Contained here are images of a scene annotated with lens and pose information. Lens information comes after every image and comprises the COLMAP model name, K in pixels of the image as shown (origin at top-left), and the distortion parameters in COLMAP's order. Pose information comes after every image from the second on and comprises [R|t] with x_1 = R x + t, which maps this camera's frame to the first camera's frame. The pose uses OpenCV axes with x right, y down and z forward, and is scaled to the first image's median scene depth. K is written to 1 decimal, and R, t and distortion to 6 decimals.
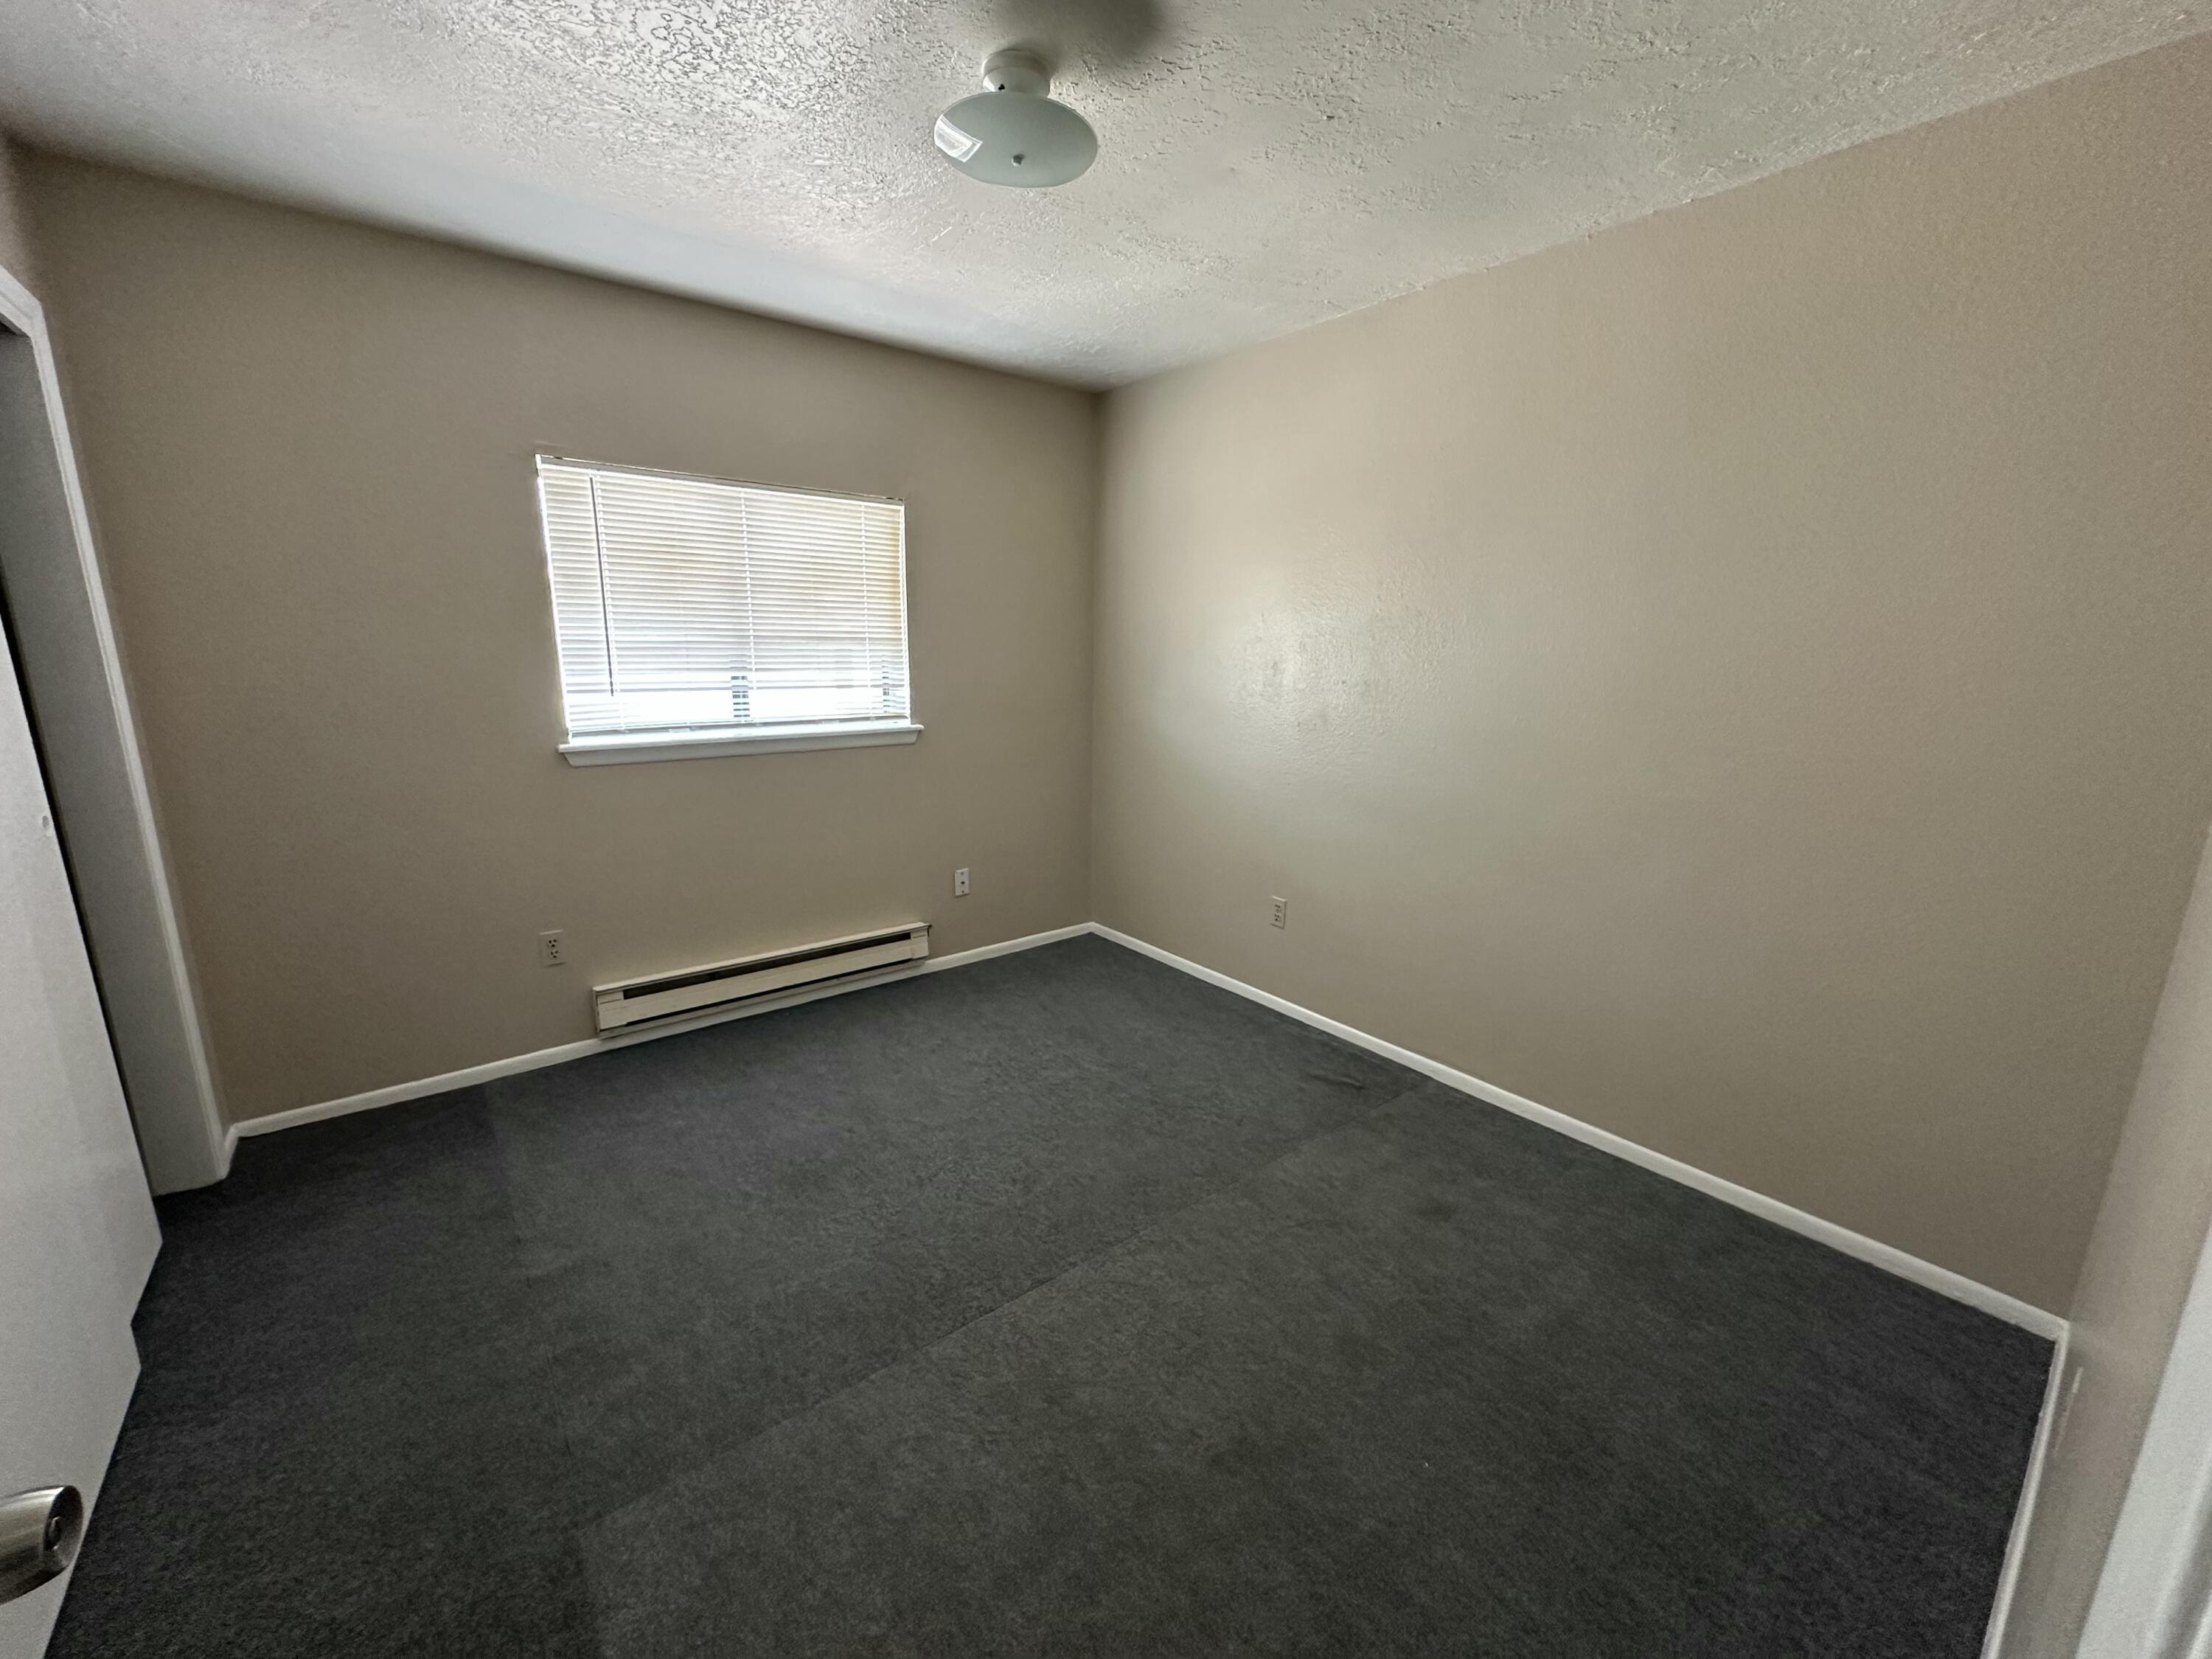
lens RADIAL K [[885.8, 0, 1123.5], [0, 885.8, 838.2], [0, 0, 1]] dist [-0.000998, 0.000766]
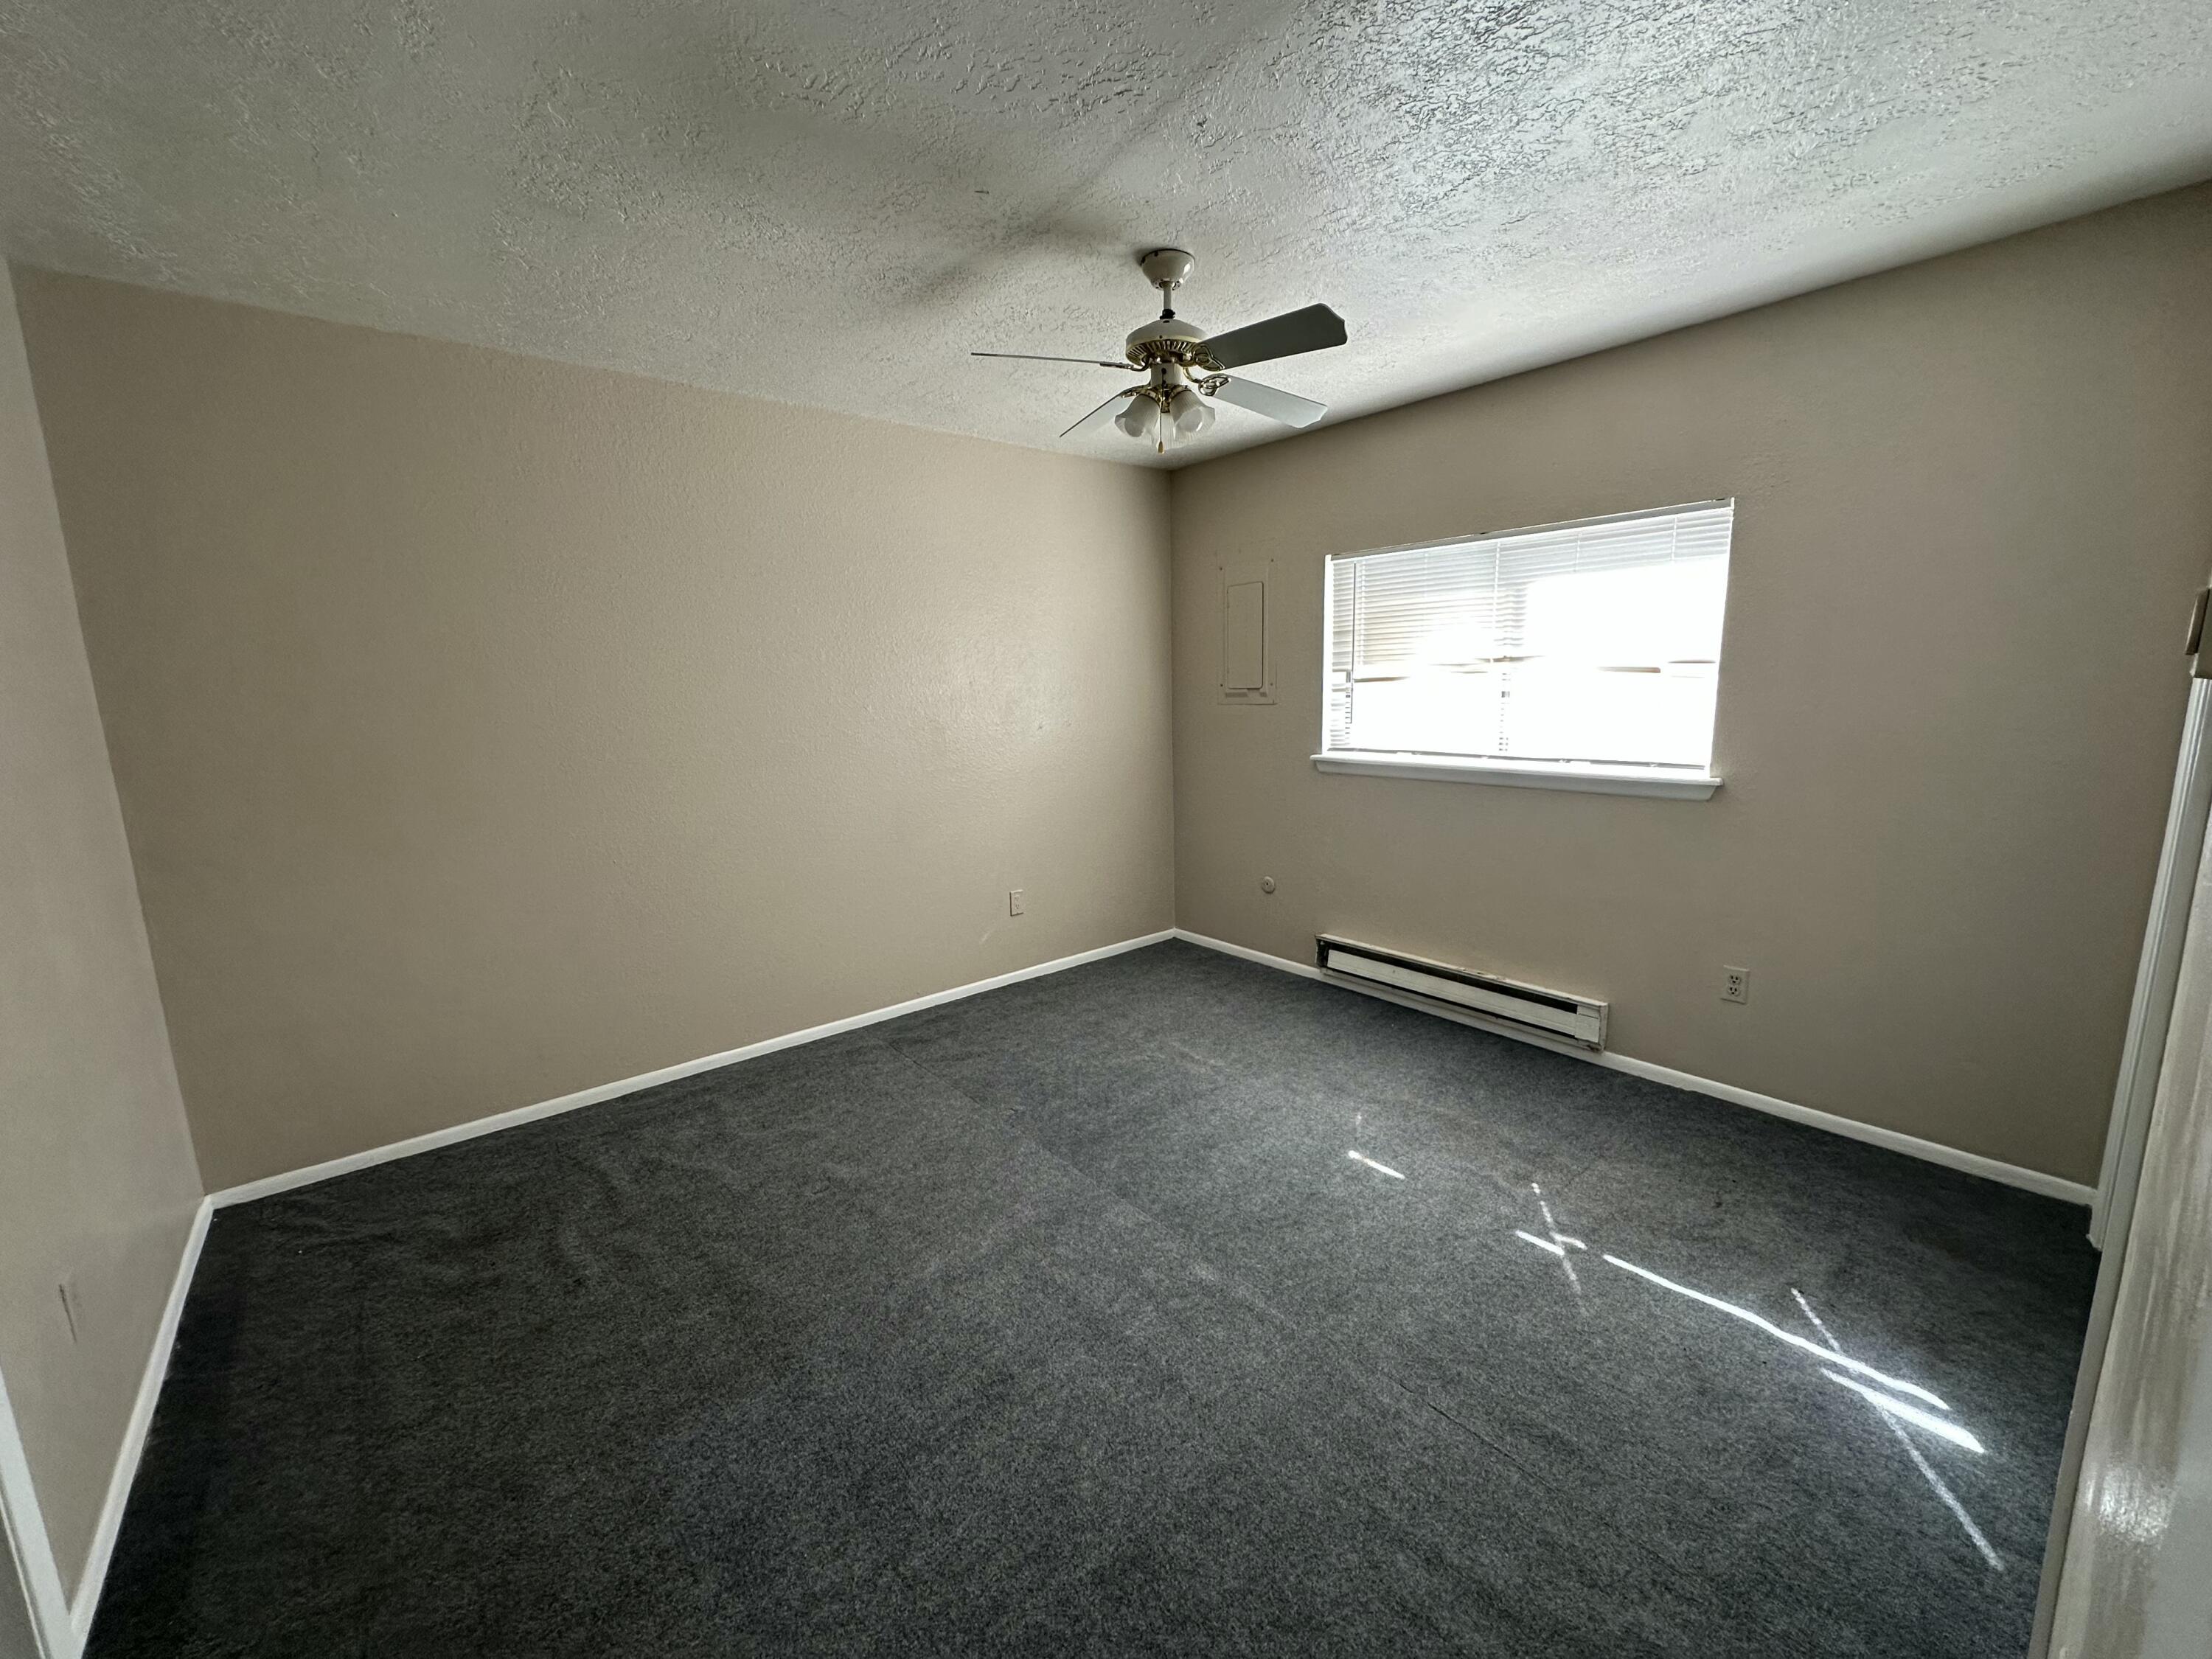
lens RADIAL K [[885.8, 0, 1102.3], [0, 885.8, 847.7], [0, 0, 1]] dist [-0.000998, 0.000766]
pose [[-0.007204, 0.171720, -0.985119, 0.649101], [-0.197718, 0.965452, 0.169737, -0.109348], [0.980232, 0.195999, 0.026997, 0.521432]]
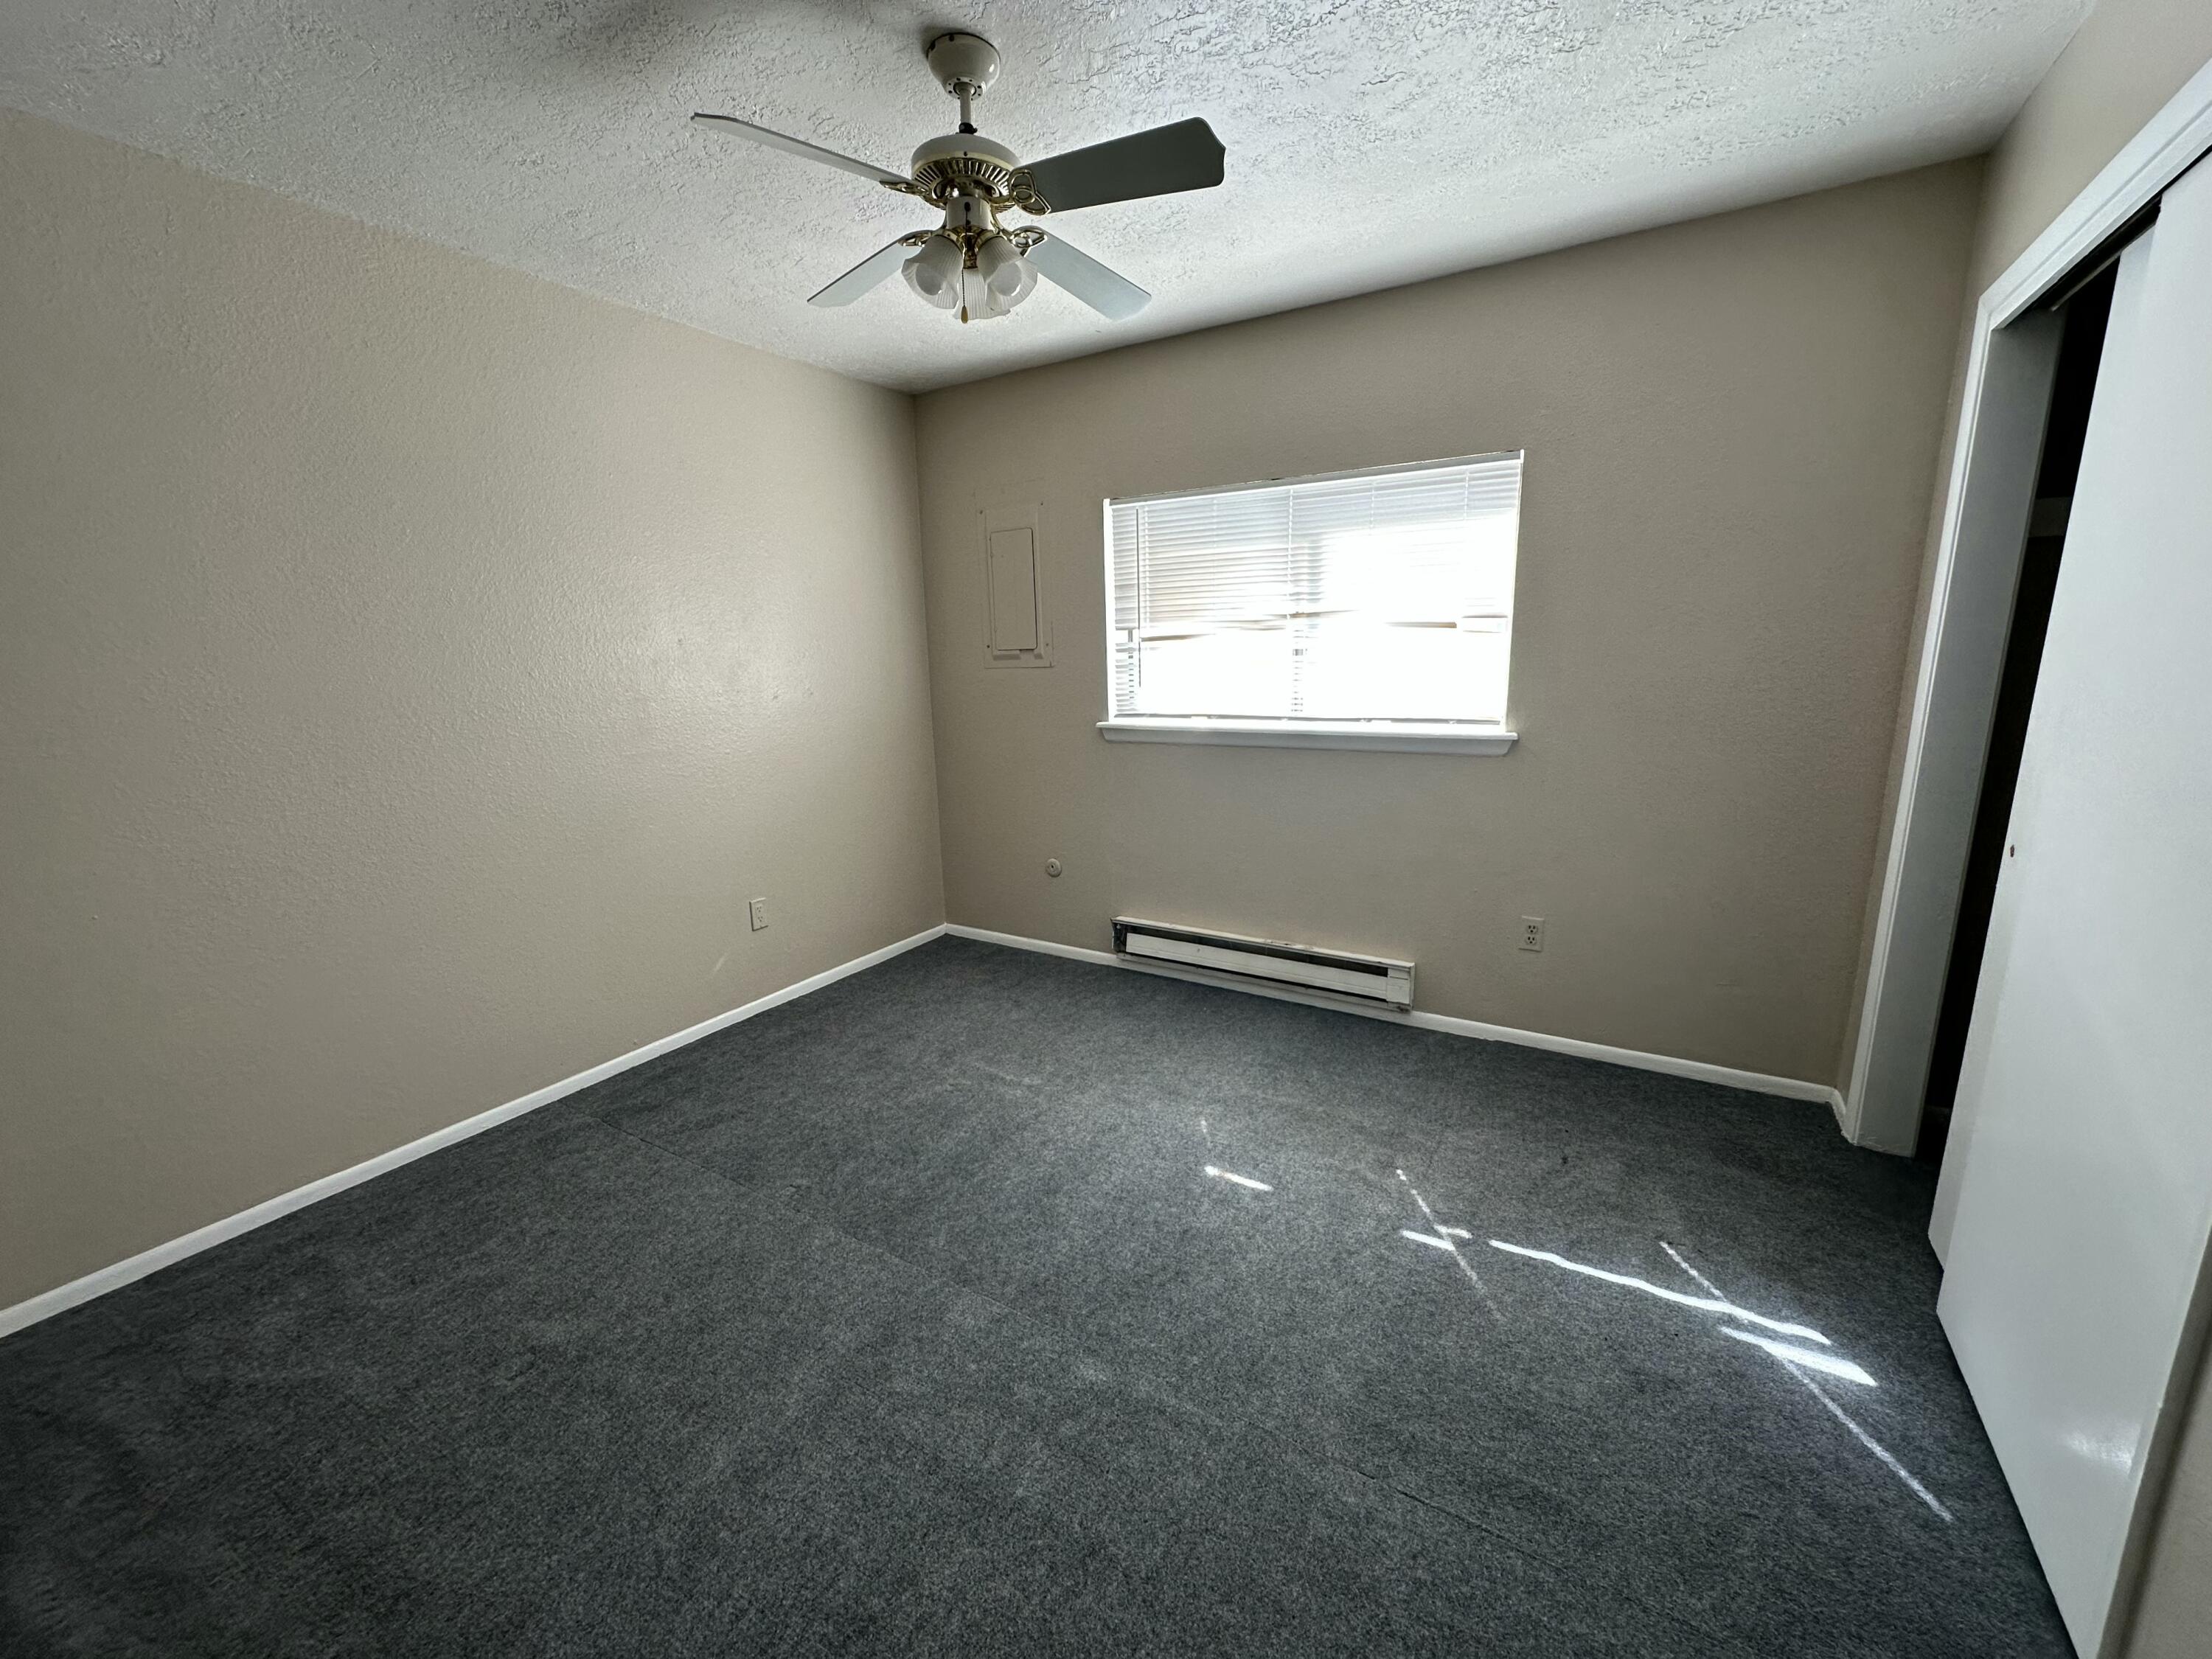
lens RADIAL K [[885.8, 0, 1104.7], [0, 885.8, 840.1], [0, 0, 1]] dist [-0.000998, 0.000766]
pose [[0.315486, 0.179720, -0.931756, 0.492872], [-0.181429, 0.975212, 0.126671, -0.082413], [0.931425, 0.129085, 0.340272, 0.465786]]
